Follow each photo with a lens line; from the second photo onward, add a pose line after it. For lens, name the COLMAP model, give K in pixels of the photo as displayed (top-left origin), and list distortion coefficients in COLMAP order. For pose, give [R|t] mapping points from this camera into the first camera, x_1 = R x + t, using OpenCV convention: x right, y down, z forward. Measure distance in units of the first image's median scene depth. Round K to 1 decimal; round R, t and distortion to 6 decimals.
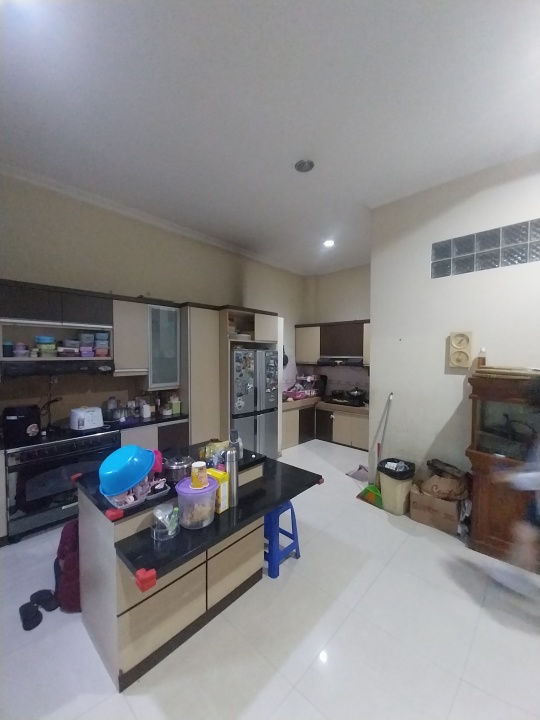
lens RADIAL K [[289.1, 0, 268.0], [0, 289.1, 361.6], [0, 0, 1]] dist [0.024562, 0.000064]
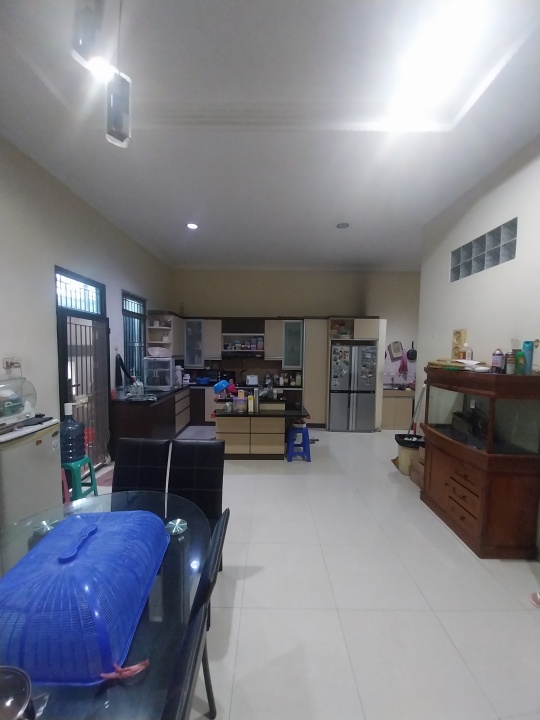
lens RADIAL K [[289.1, 0, 270.1], [0, 289.1, 362.2], [0, 0, 1]] dist [0.024562, 0.000064]
pose [[0.687710, 0.035644, -0.725110, 0.791890], [-0.025979, 0.999363, 0.024486, 0.015429], [0.725520, 0.001998, 0.688198, -0.256464]]
